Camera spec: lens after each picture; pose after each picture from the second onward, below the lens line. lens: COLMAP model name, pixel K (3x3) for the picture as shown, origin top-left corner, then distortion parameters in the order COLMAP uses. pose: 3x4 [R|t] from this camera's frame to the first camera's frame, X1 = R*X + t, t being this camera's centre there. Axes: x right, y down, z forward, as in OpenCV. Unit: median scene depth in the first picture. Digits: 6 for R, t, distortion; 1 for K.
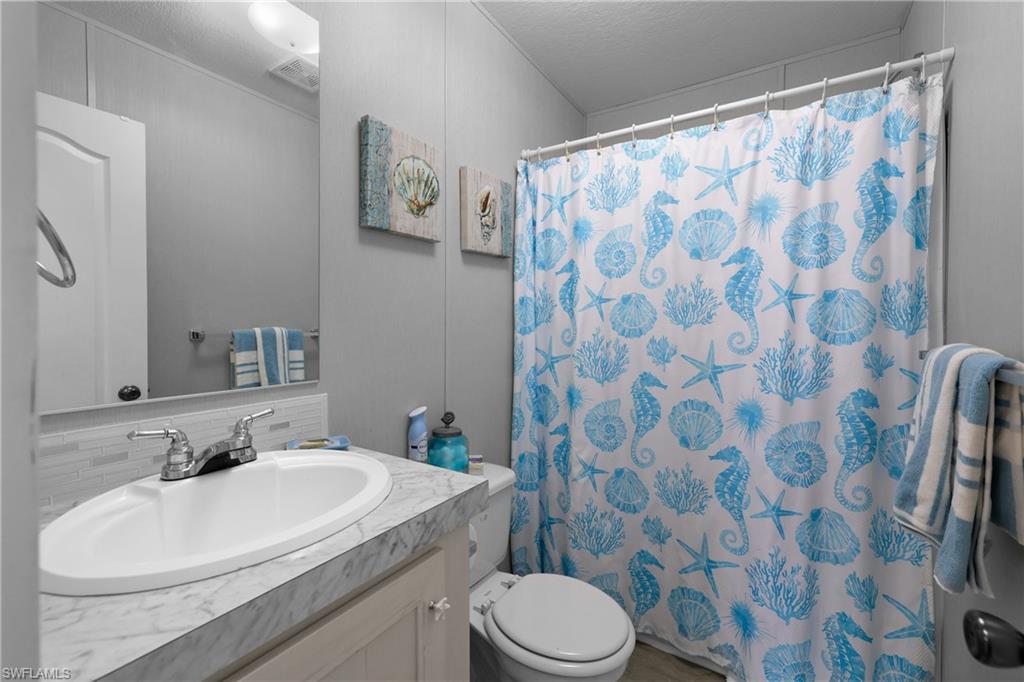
lens RADIAL K [[430.9, 0, 512.9], [0, 430.9, 338.0], [0, 0, 1]] dist [-0.001440, -0.000021]
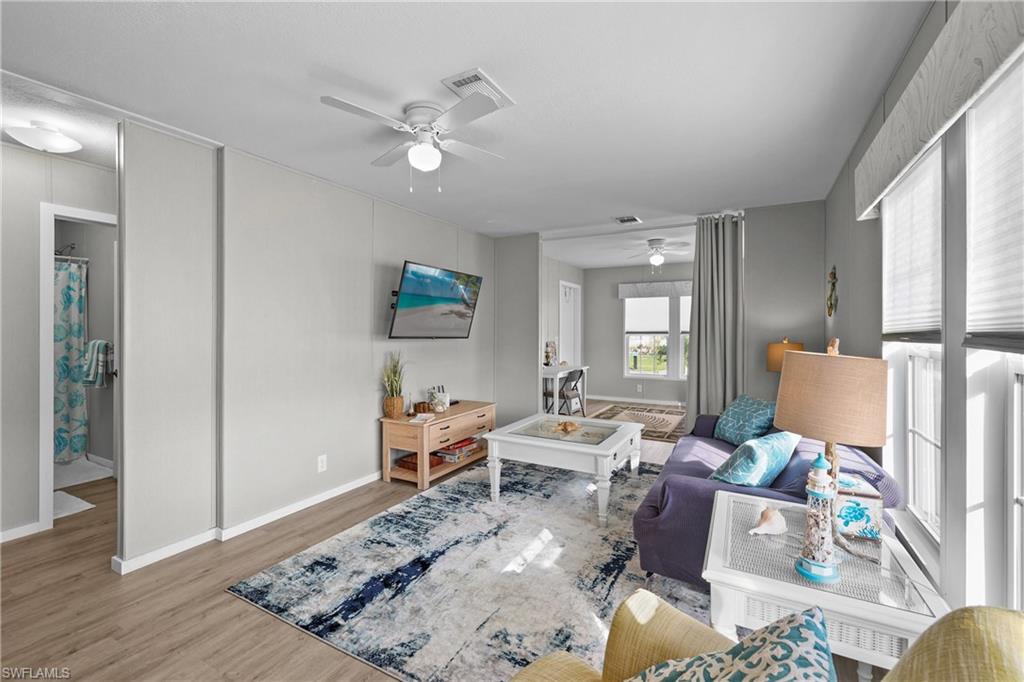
lens RADIAL K [[430.9, 0, 513.3], [0, 430.9, 336.0], [0, 0, 1]] dist [-0.001440, -0.000021]
pose [[-0.074890, -0.005368, 0.997177, -2.726481], [0.019166, 0.999793, 0.006821, 0.016198], [-0.997008, 0.019622, -0.074772, -2.173709]]
